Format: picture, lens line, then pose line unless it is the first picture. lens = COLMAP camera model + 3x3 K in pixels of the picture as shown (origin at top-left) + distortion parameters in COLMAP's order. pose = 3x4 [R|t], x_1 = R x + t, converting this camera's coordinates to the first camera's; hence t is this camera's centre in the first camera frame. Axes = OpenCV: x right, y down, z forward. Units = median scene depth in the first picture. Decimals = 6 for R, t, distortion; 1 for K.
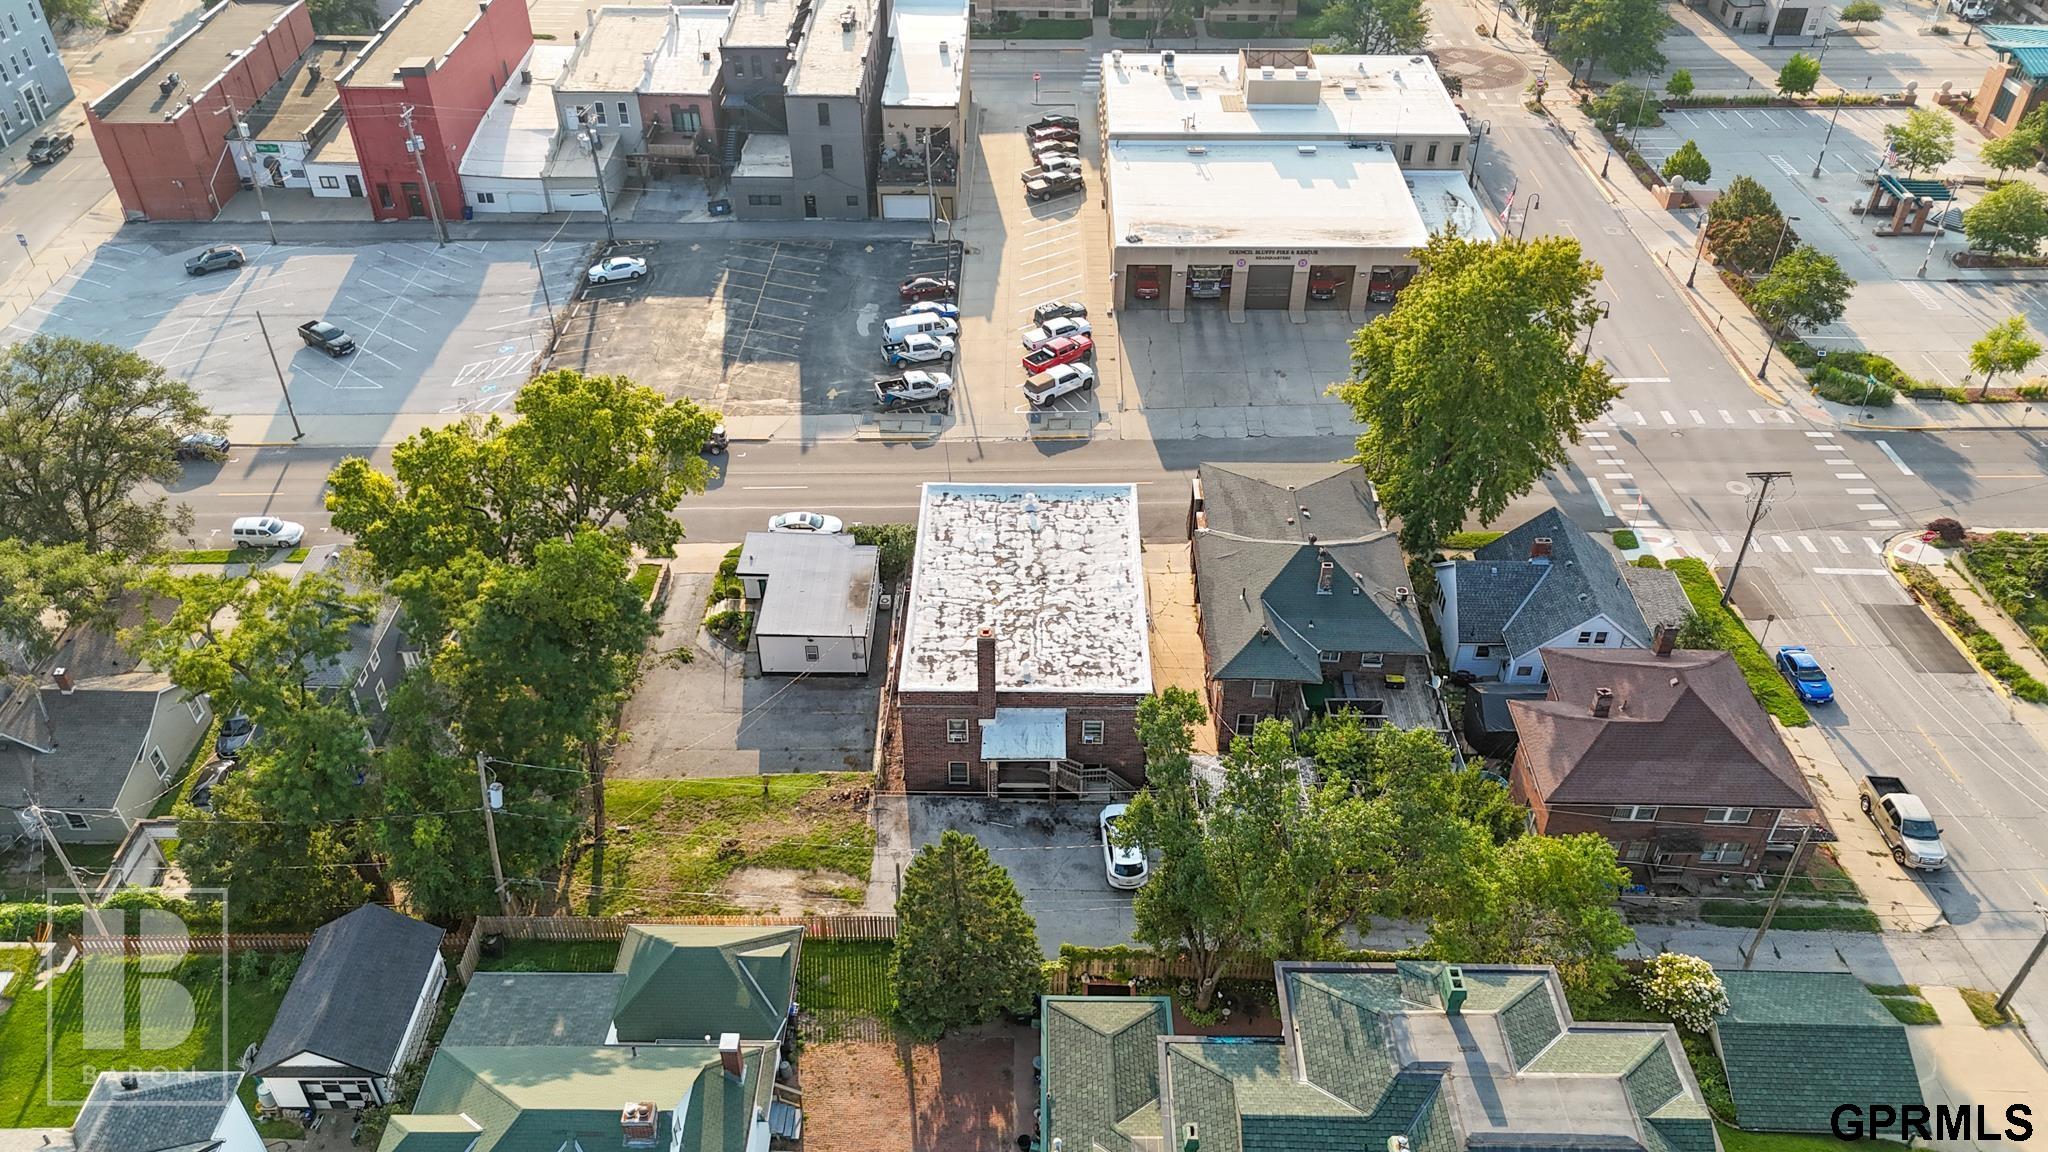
lens RADIAL K [[1503.6, 0, 1024.0], [0, 1503.6, 576.0], [0, 0, 1]] dist [0.110645, -0.158702]
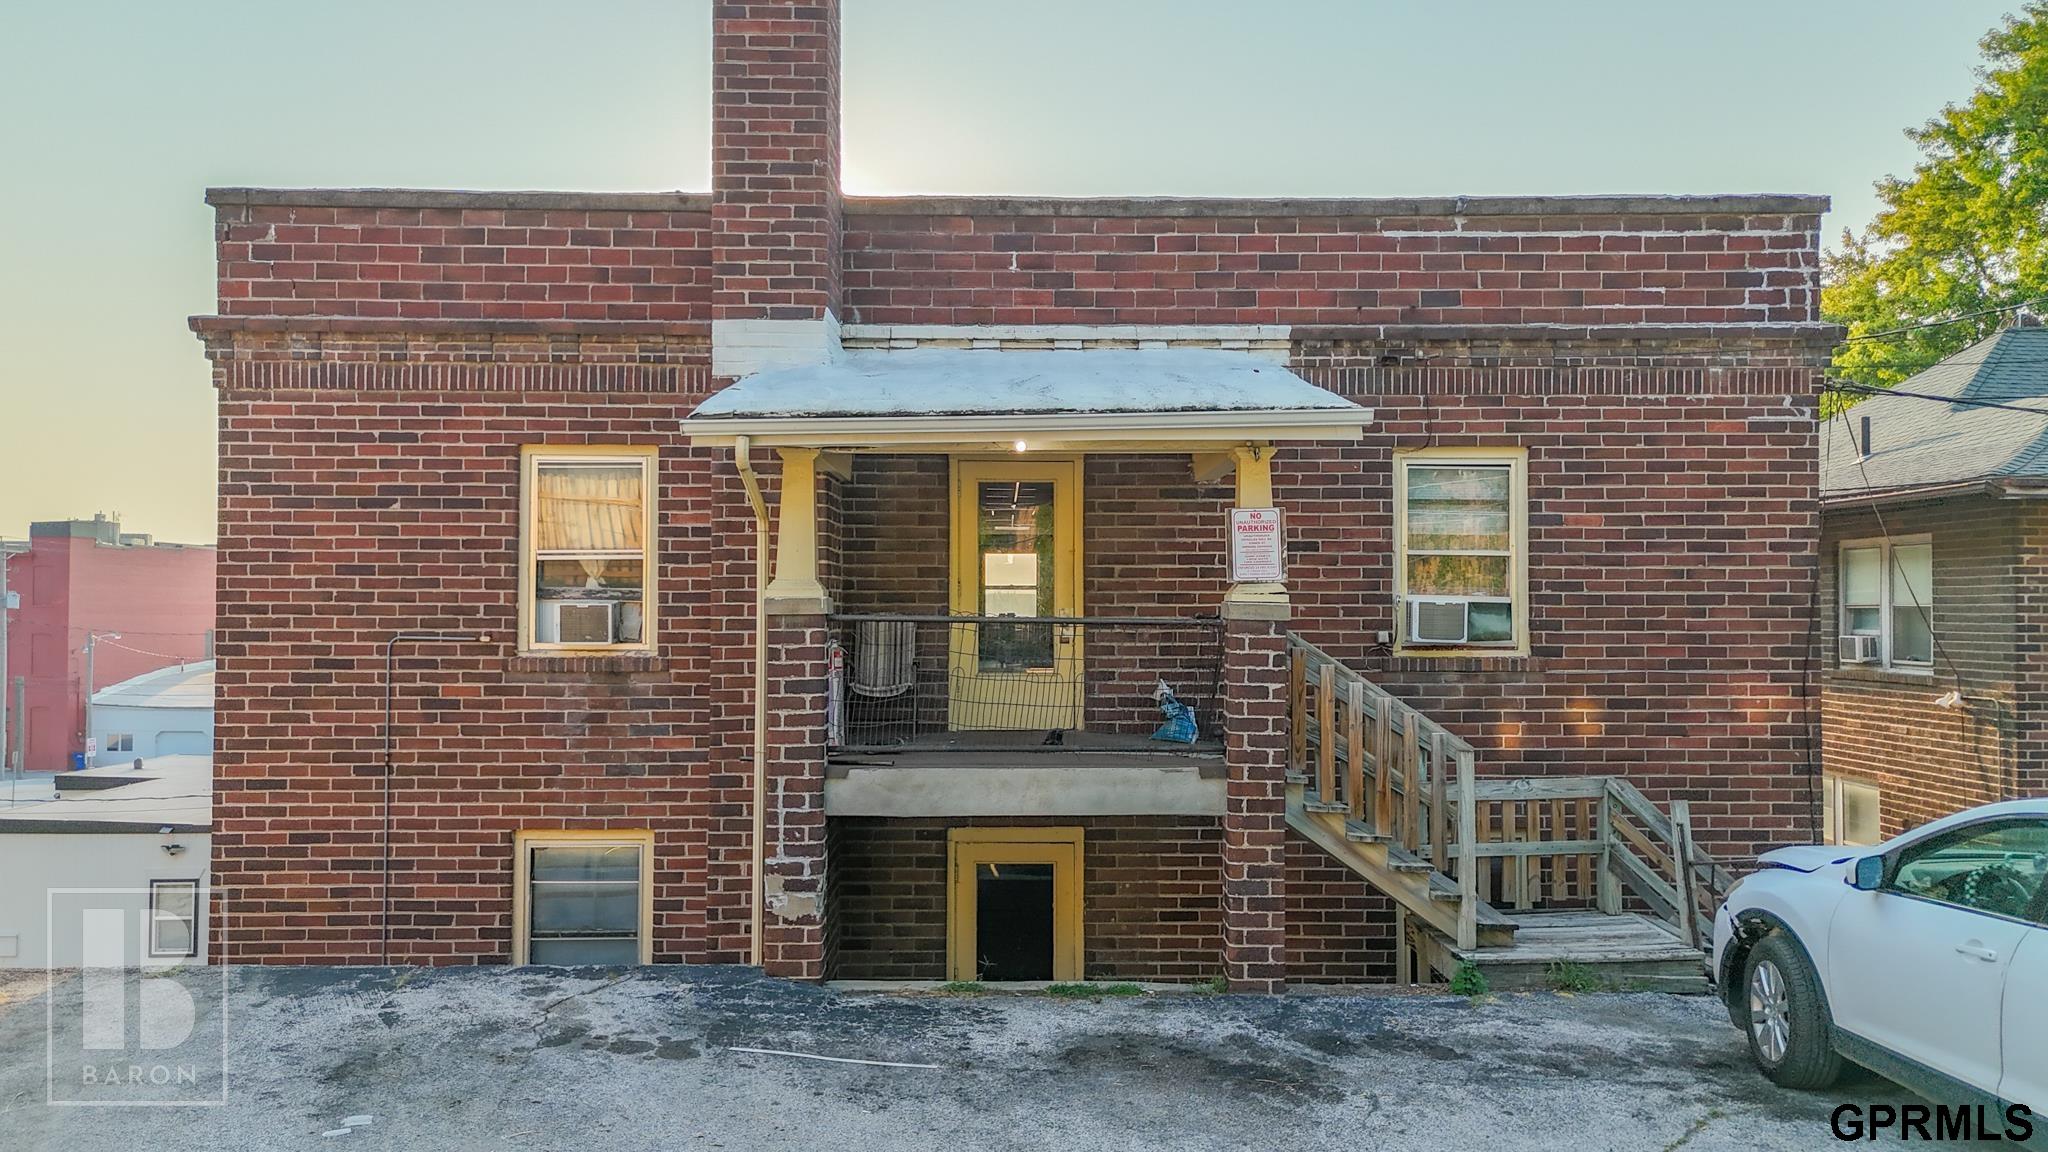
lens RADIAL K [[1503.6, 0, 1024.0], [0, 1503.6, 576.0], [0, 0, 1]] dist [0.110645, -0.158702]
pose [[0.999400, -0.003963, 0.034422, -0.004627], [0.024302, 0.788282, -0.614835, 0.204546], [-0.024698, 0.615302, 0.787905, 0.890649]]
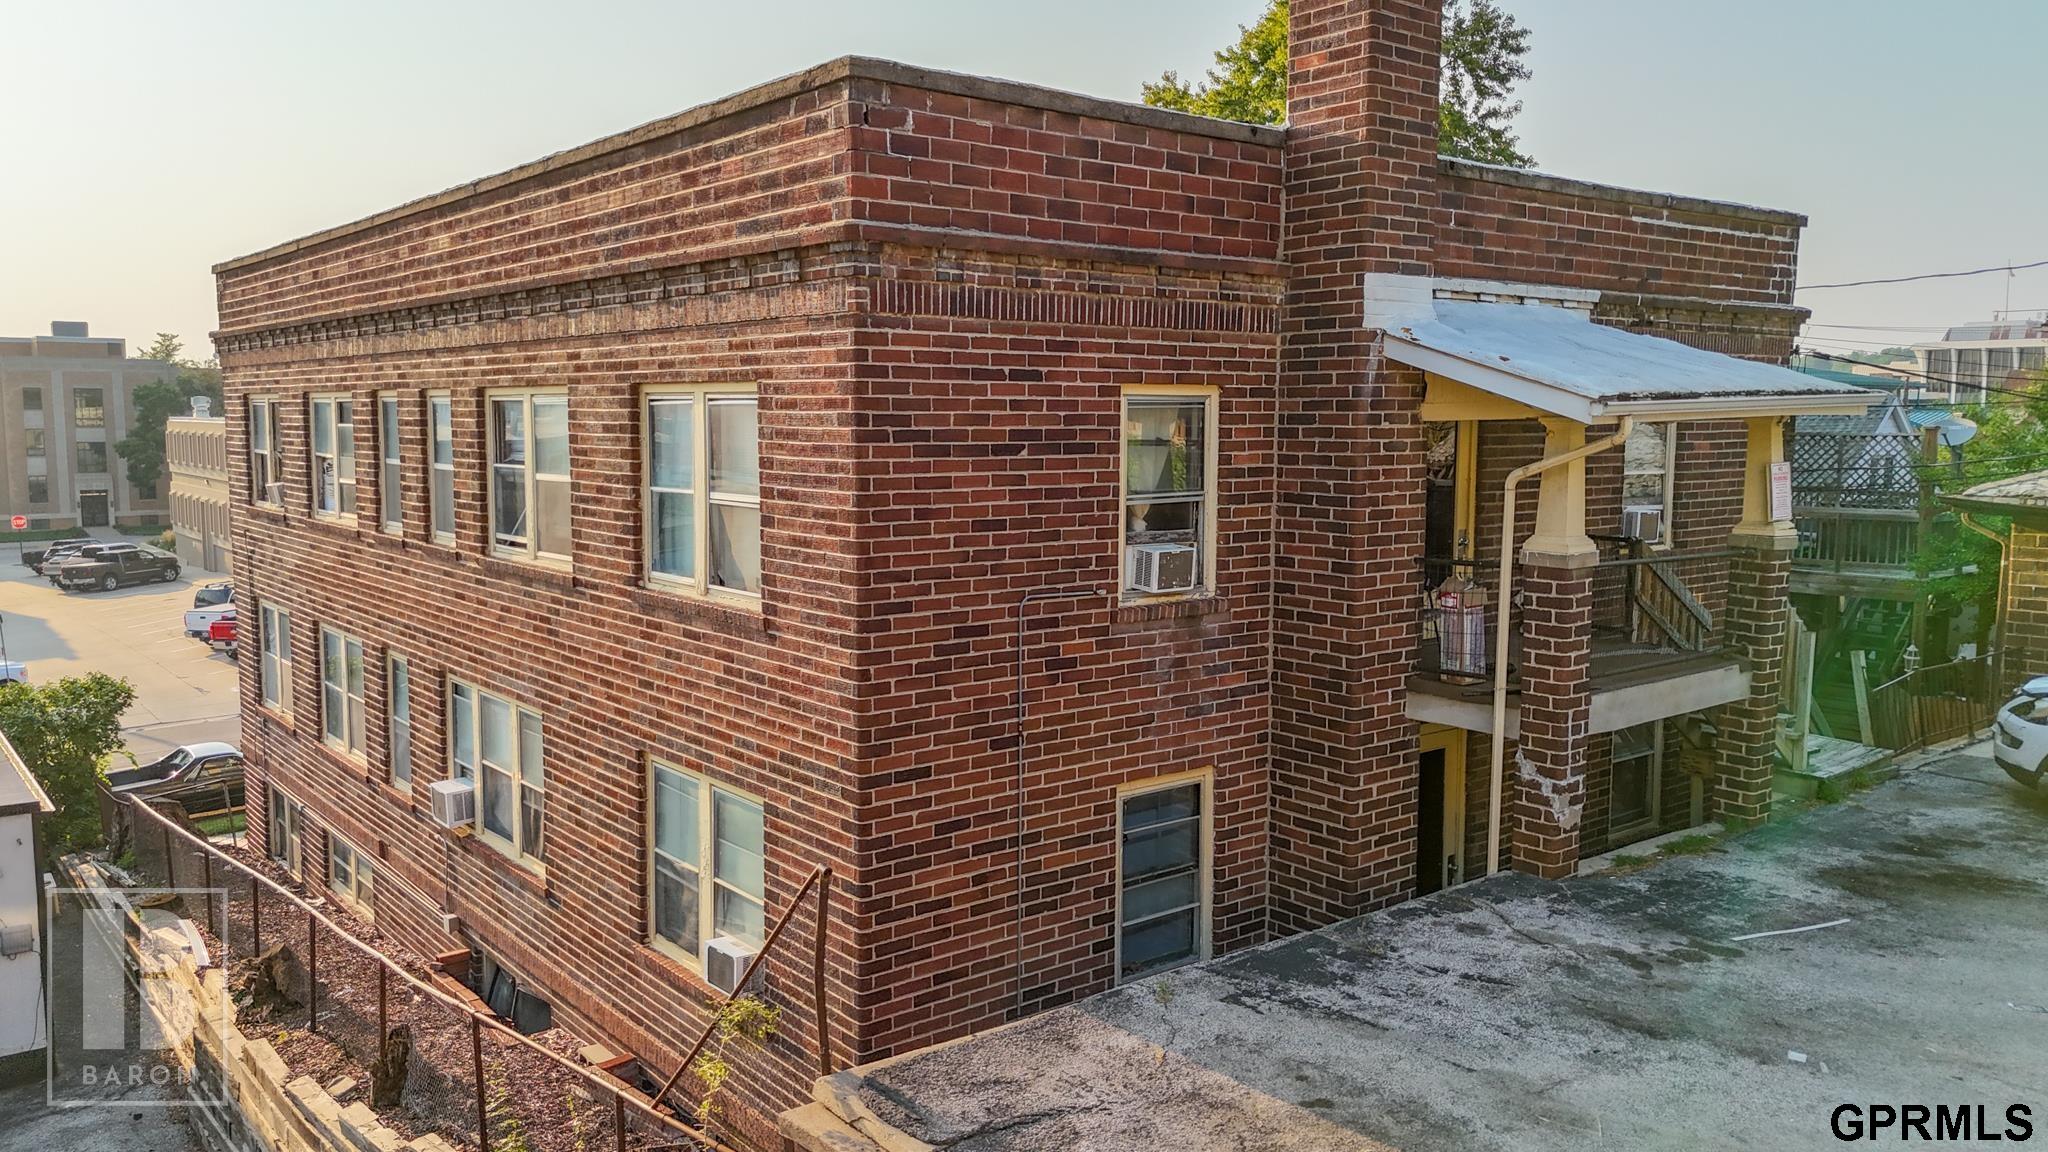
lens RADIAL K [[1503.6, 0, 1024.0], [0, 1503.6, 576.0], [0, 0, 1]] dist [0.110645, -0.158702]
pose [[0.765112, -0.073871, 0.639645, -0.153687], [0.384432, 0.849322, -0.361752, 0.160923], [-0.516542, 0.522681, 0.678225, 0.922984]]
